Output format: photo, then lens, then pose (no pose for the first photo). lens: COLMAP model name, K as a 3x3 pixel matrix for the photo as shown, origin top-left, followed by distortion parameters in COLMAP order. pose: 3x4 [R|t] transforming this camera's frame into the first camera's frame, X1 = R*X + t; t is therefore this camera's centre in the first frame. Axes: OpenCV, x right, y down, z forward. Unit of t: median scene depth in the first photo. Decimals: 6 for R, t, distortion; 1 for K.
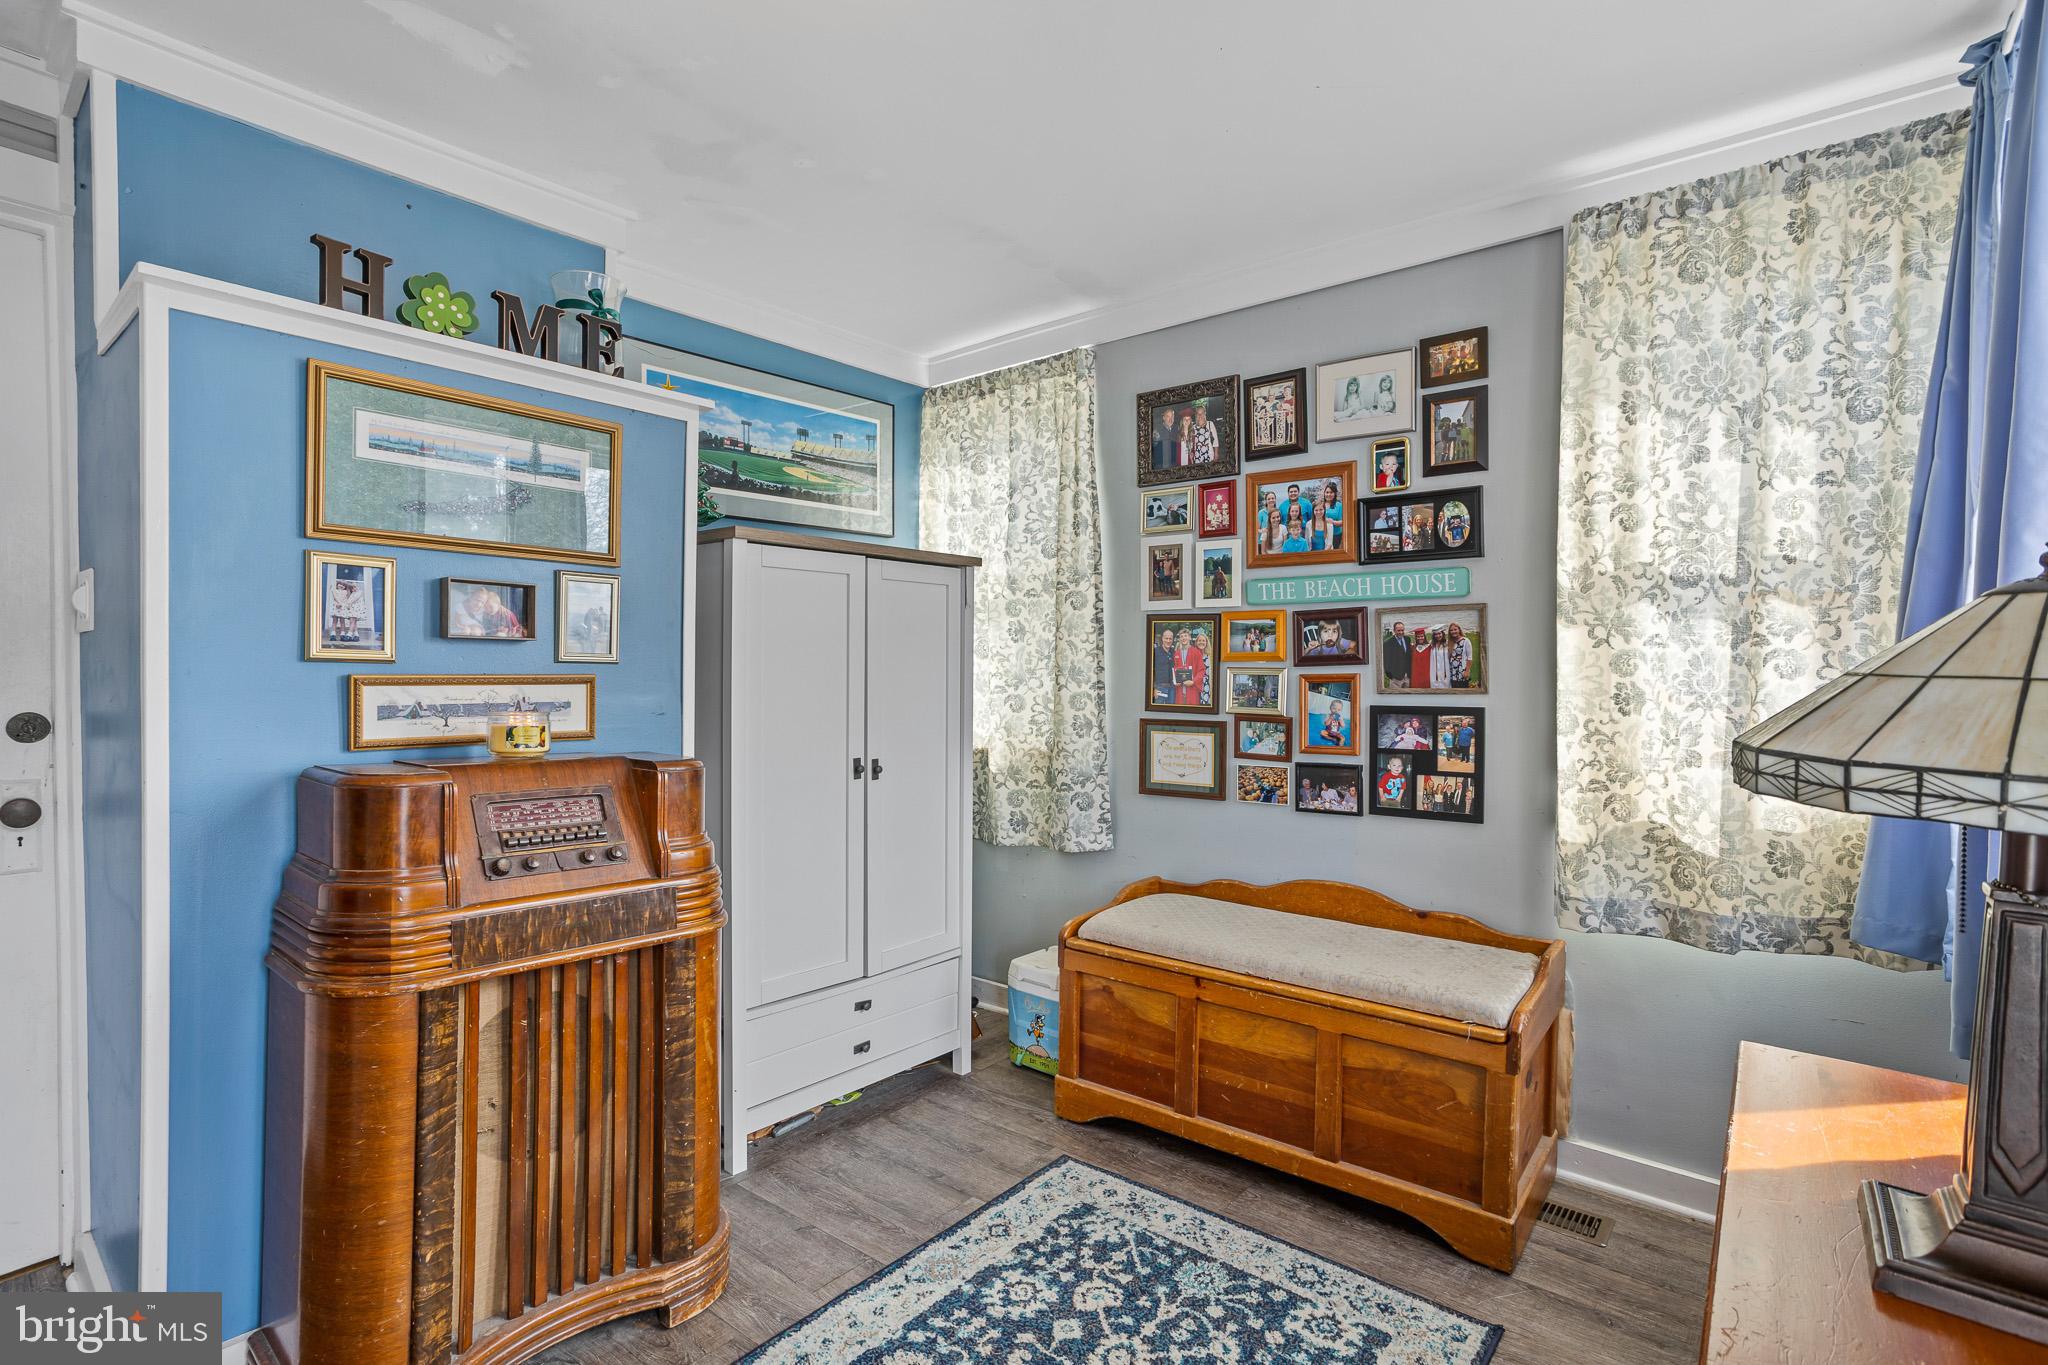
lens RADIAL K [[990.9, 0, 1024.8], [0, 990.9, 678.1], [0, 0, 1]] dist [-0.028453, 0.006601]
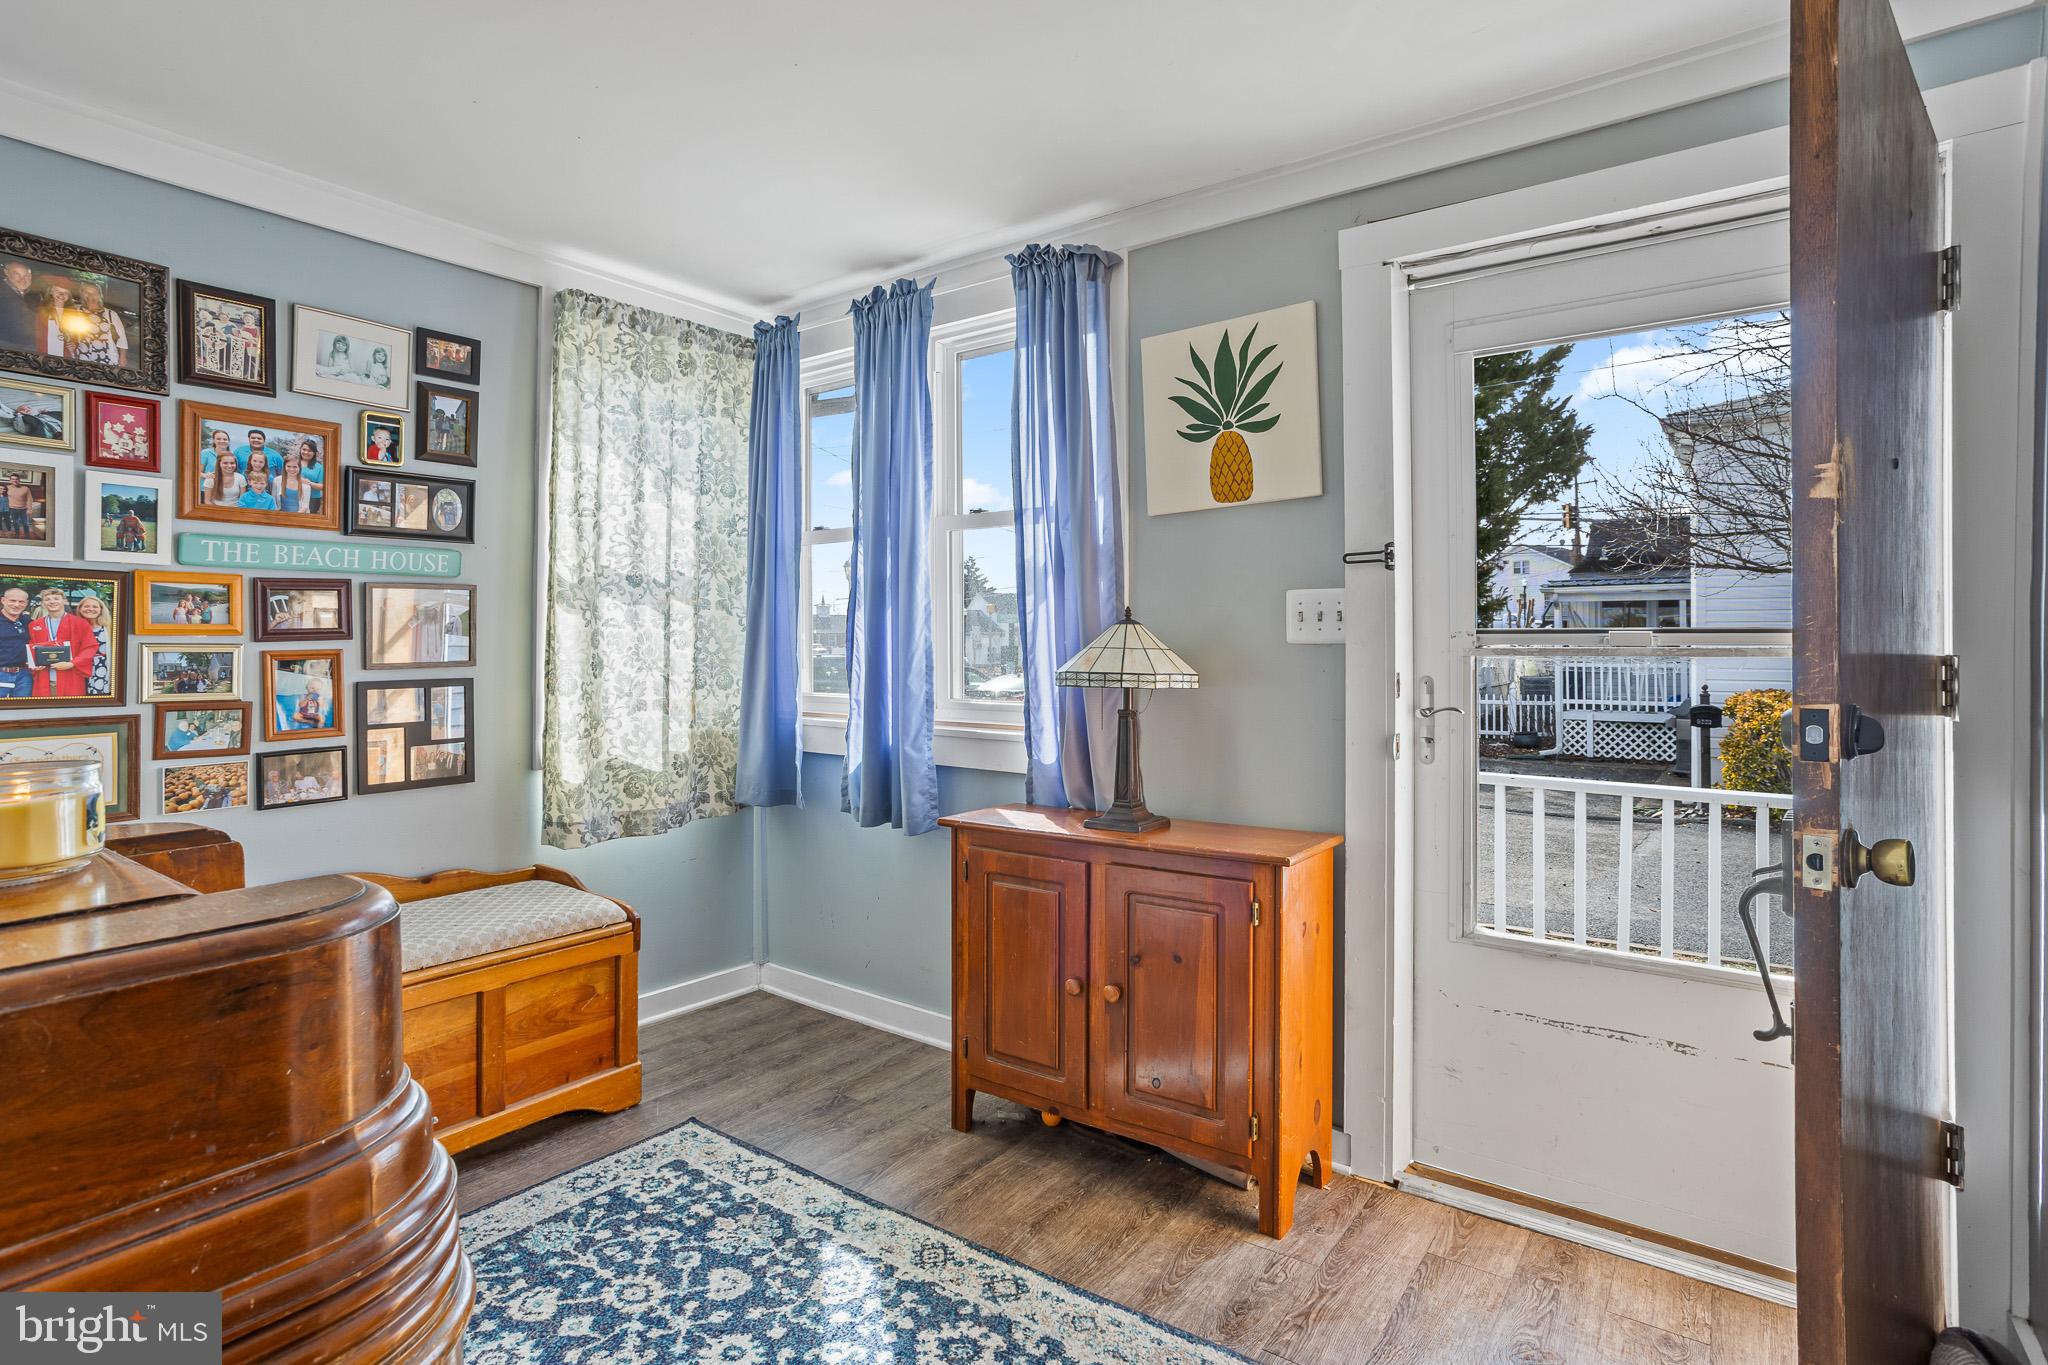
lens RADIAL K [[990.9, 0, 1007.9], [0, 990.9, 638.8], [0, 0, 1]] dist [-0.028453, 0.006601]
pose [[-0.032319, 0.001691, 0.999476, -0.650339], [0.012282, 0.999924, -0.001294, -0.006009], [-0.999402, 0.012234, -0.032338, 0.414378]]
